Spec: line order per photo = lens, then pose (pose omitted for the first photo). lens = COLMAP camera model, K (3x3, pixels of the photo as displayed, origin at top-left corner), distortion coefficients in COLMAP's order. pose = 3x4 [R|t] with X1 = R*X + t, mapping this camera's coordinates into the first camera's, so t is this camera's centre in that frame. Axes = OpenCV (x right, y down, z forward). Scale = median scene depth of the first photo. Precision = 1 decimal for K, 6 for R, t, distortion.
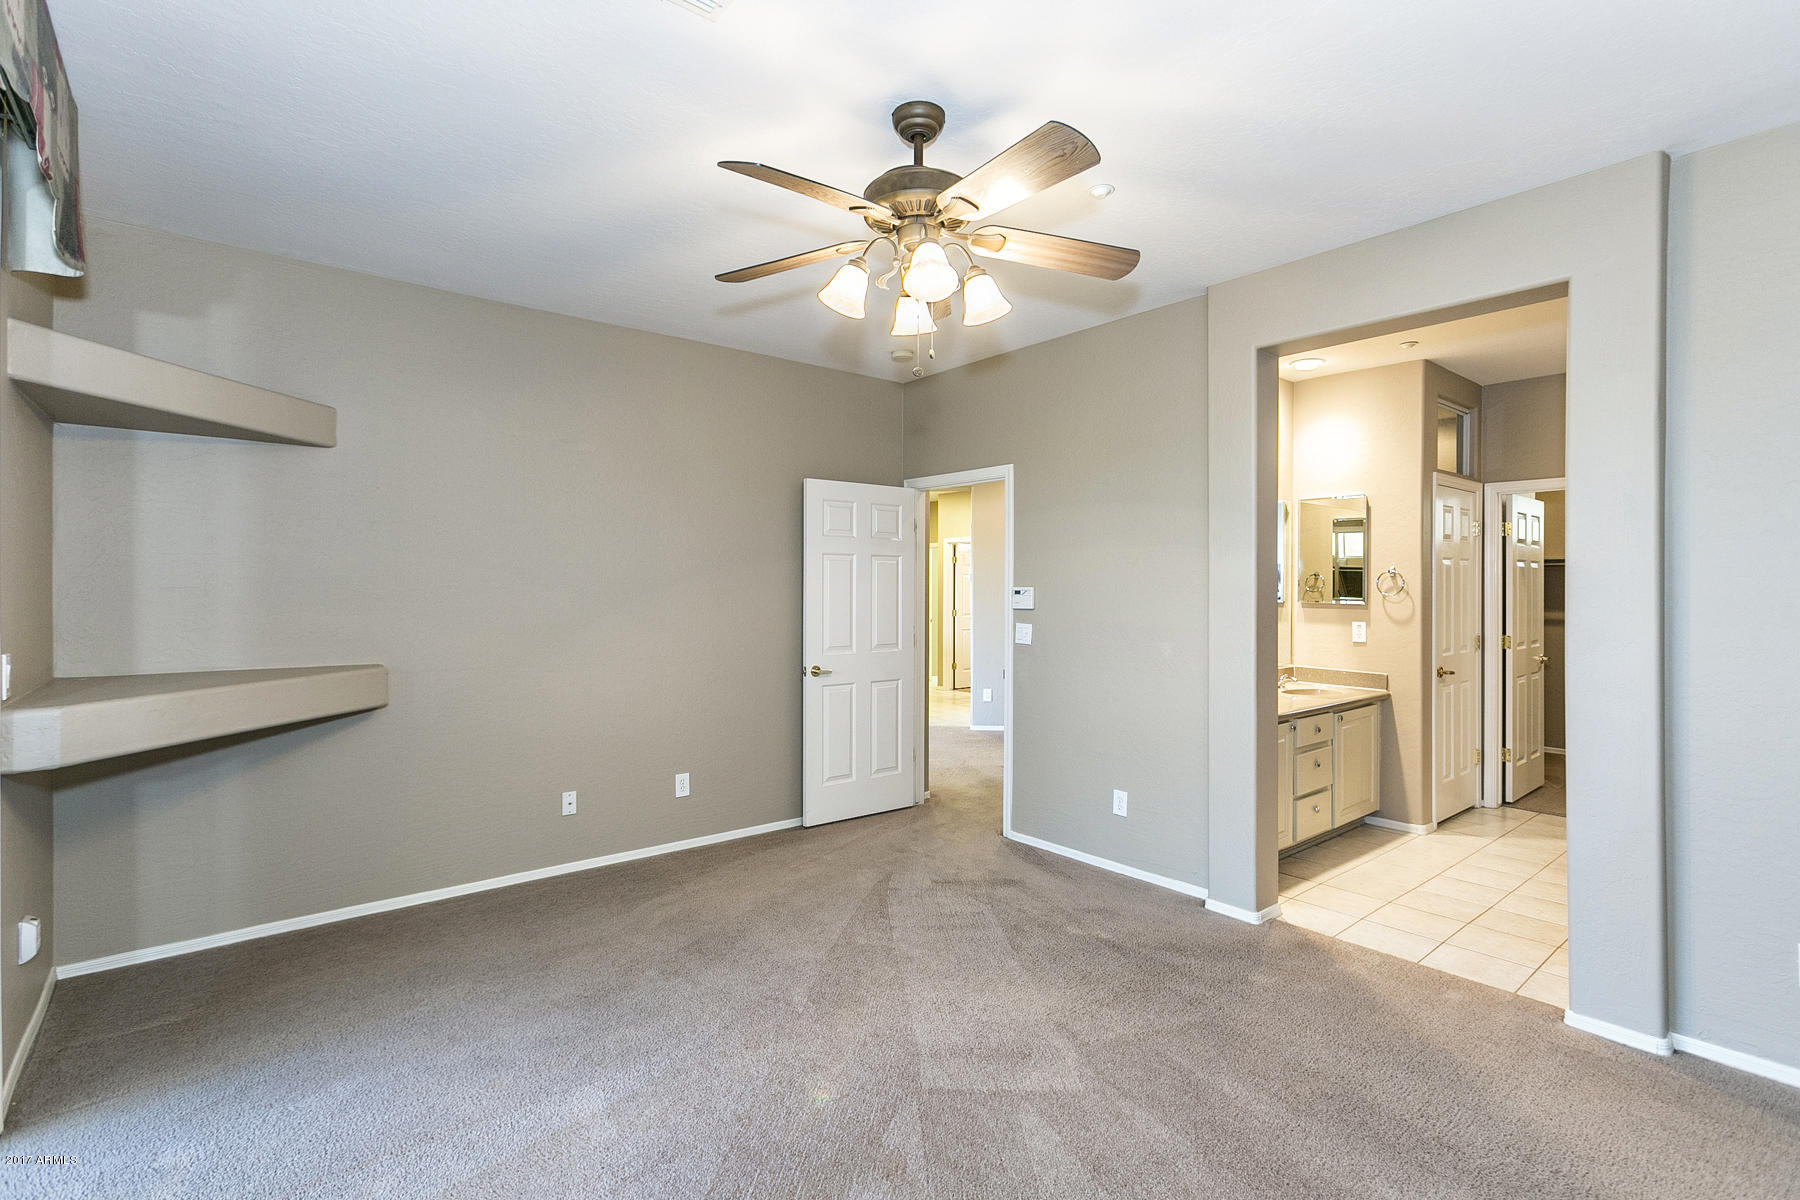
lens RADIAL K [[821.8, 0, 907.1], [0, 821.8, 586.0], [0, 0, 1]] dist [0.012156, 0.002523]
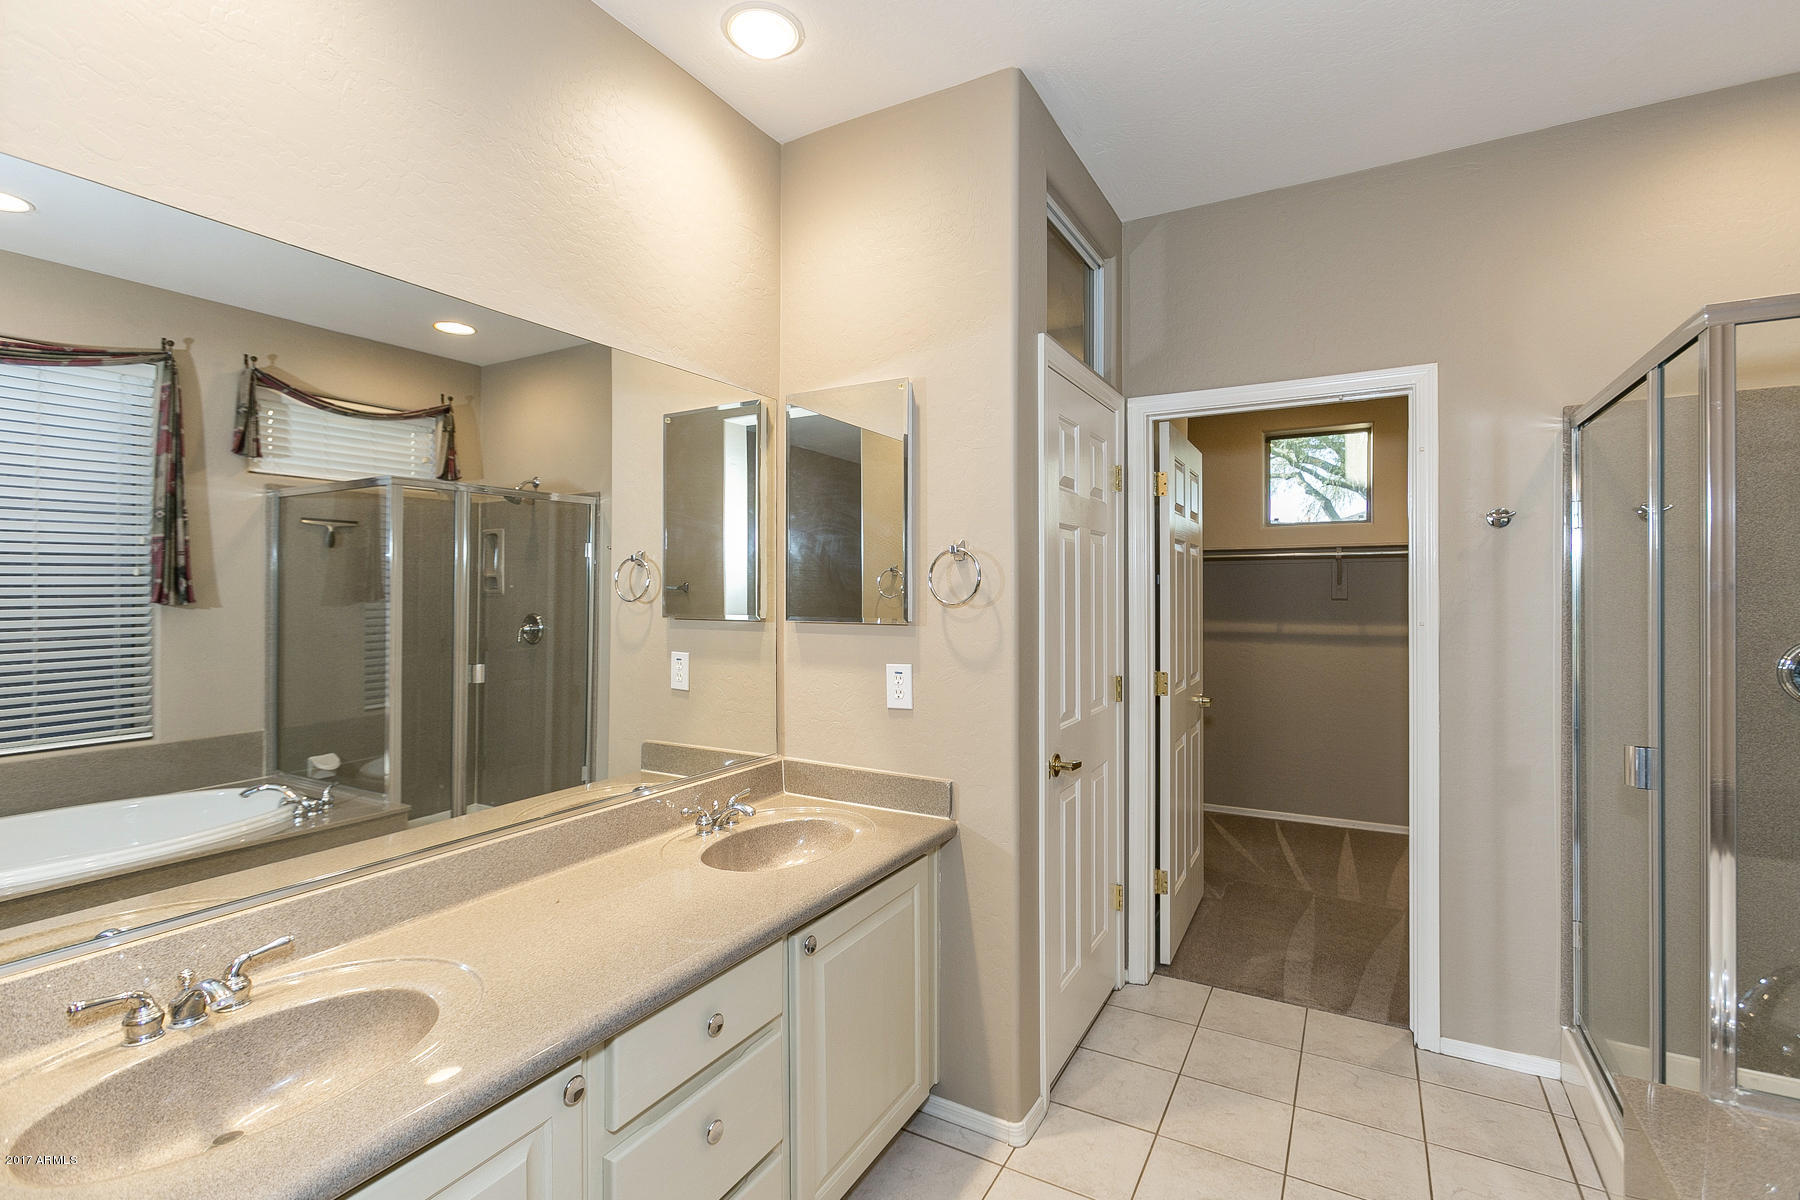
lens RADIAL K [[821.8, 0, 903.6], [0, 821.8, 594.8], [0, 0, 1]] dist [0.012156, 0.002523]
pose [[0.935791, -0.006161, 0.352503, 0.388068], [0.005417, 0.999981, 0.003097, 0.004228], [-0.352515, -0.000988, 0.935806, 0.574240]]
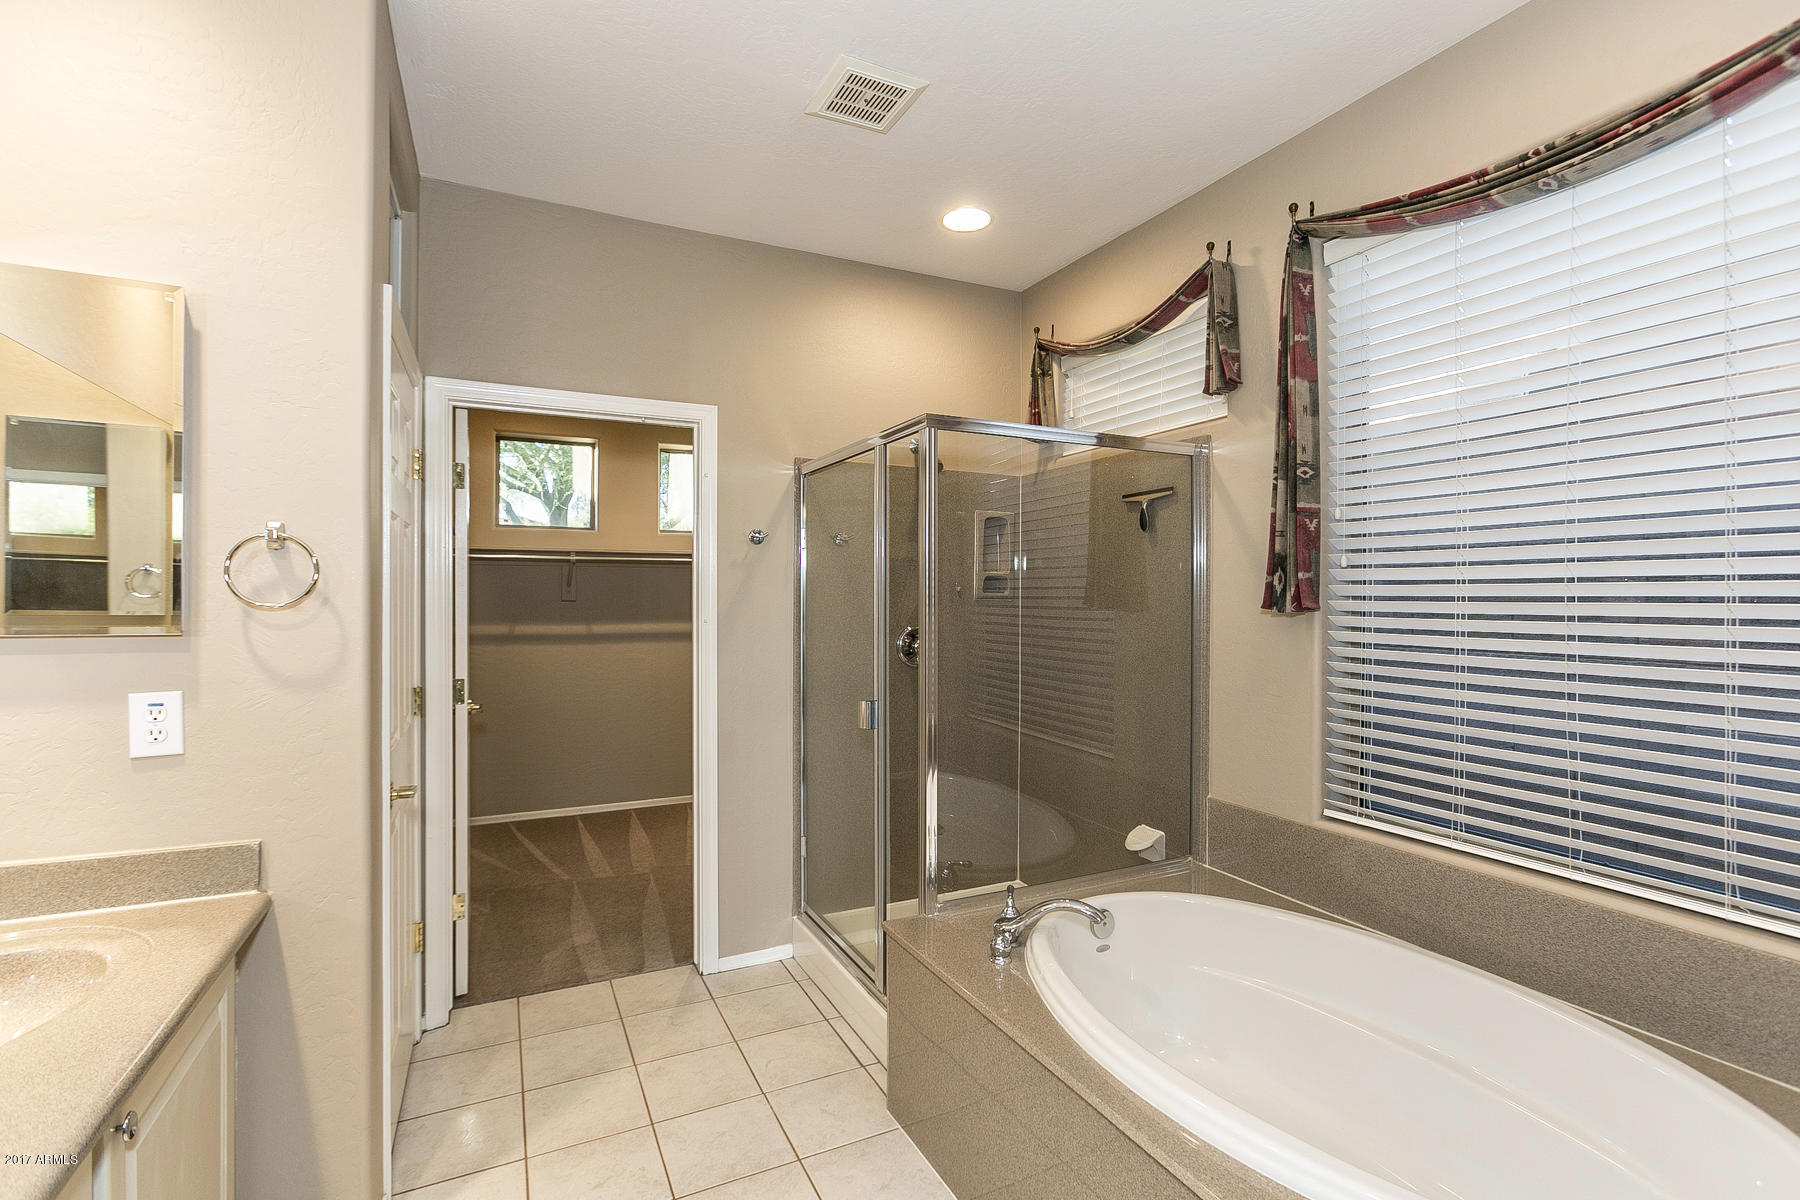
lens RADIAL K [[821.8, 0, 907.0], [0, 821.8, 595.0], [0, 0, 1]] dist [0.012156, 0.002523]
pose [[0.263253, 0.000088, 0.964727, 0.315491], [-0.004588, 0.999989, 0.001161, 0.004919], [-0.964716, -0.004732, 0.263250, 0.636671]]
